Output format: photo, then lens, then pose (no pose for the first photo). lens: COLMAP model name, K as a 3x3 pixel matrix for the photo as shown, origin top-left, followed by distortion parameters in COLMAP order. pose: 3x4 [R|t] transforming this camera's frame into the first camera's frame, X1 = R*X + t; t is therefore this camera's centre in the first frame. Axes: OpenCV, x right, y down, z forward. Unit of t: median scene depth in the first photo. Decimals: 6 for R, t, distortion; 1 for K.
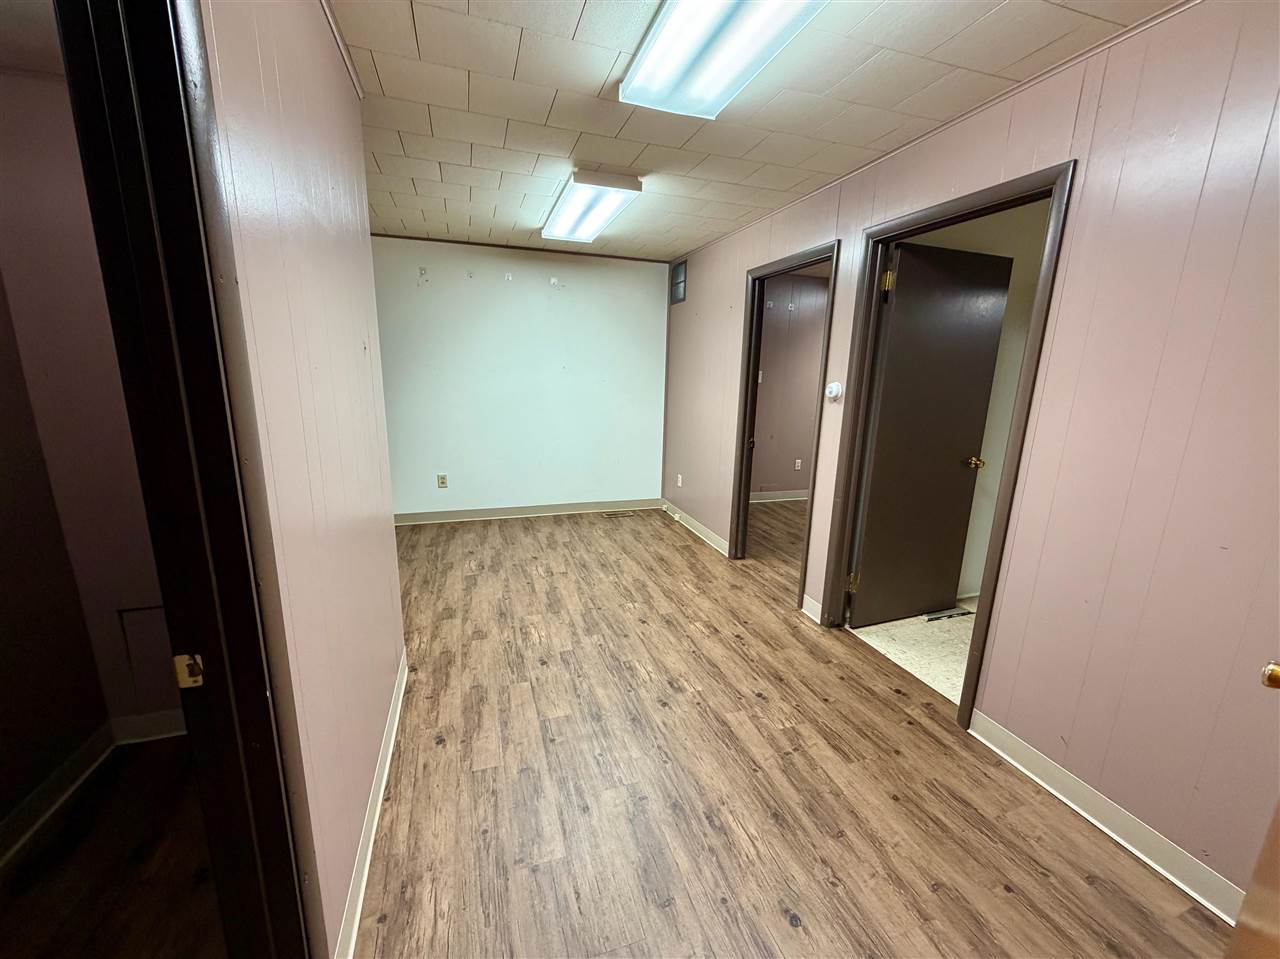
lens RADIAL K [[507.2, 0, 637.5], [0, 507.2, 482.5], [0, 0, 1]] dist [-0.000220, -0.000370]
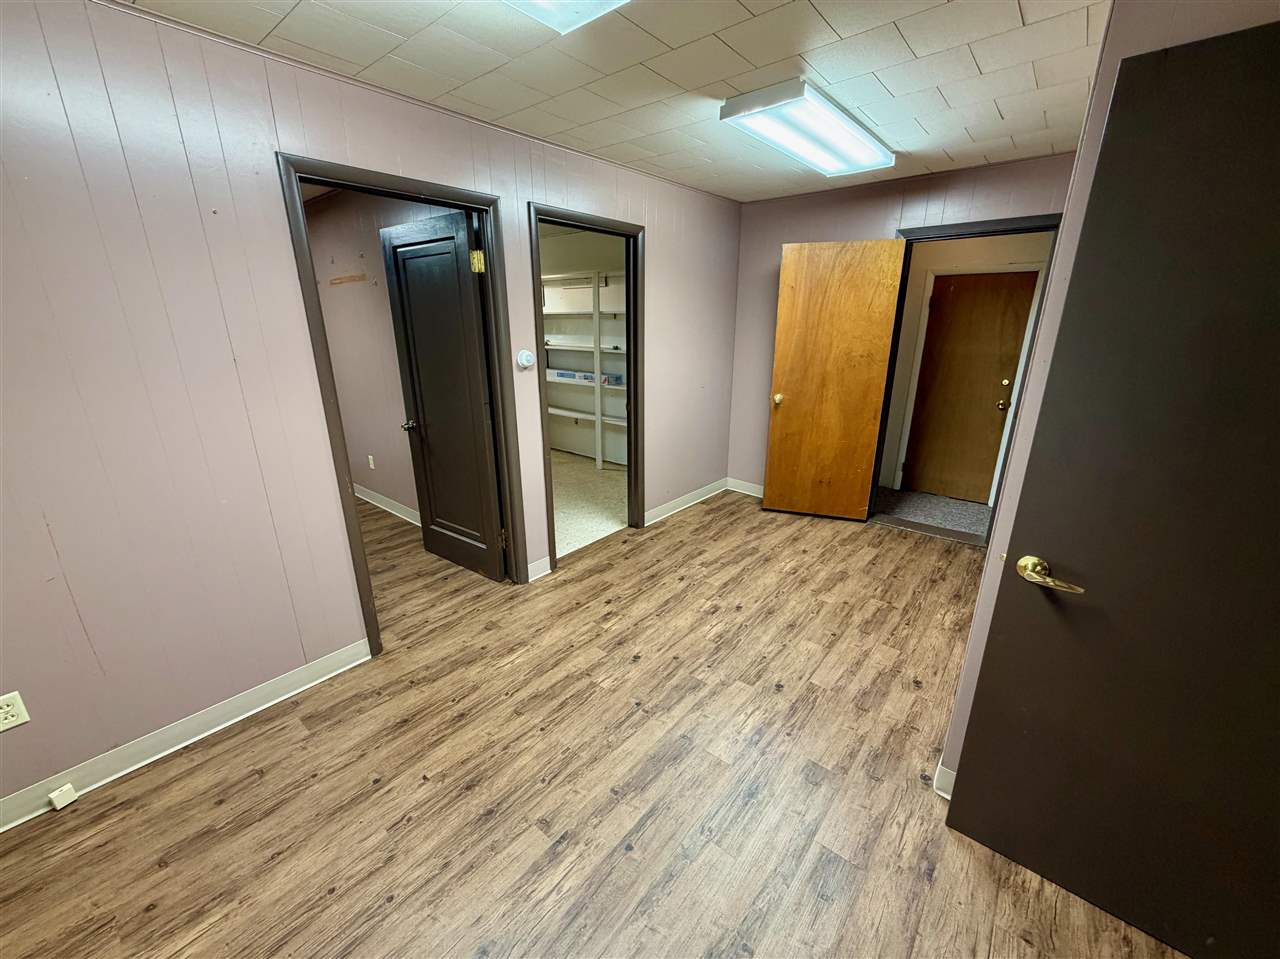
lens RADIAL K [[507.2, 0, 640.3], [0, 507.2, 478.4], [0, 0, 1]] dist [-0.000220, -0.000370]
pose [[-0.526430, -0.273609, 0.804991, -0.652954], [0.177571, 0.890543, 0.418811, -0.373597], [-0.831469, 0.363417, -0.420224, 1.402225]]
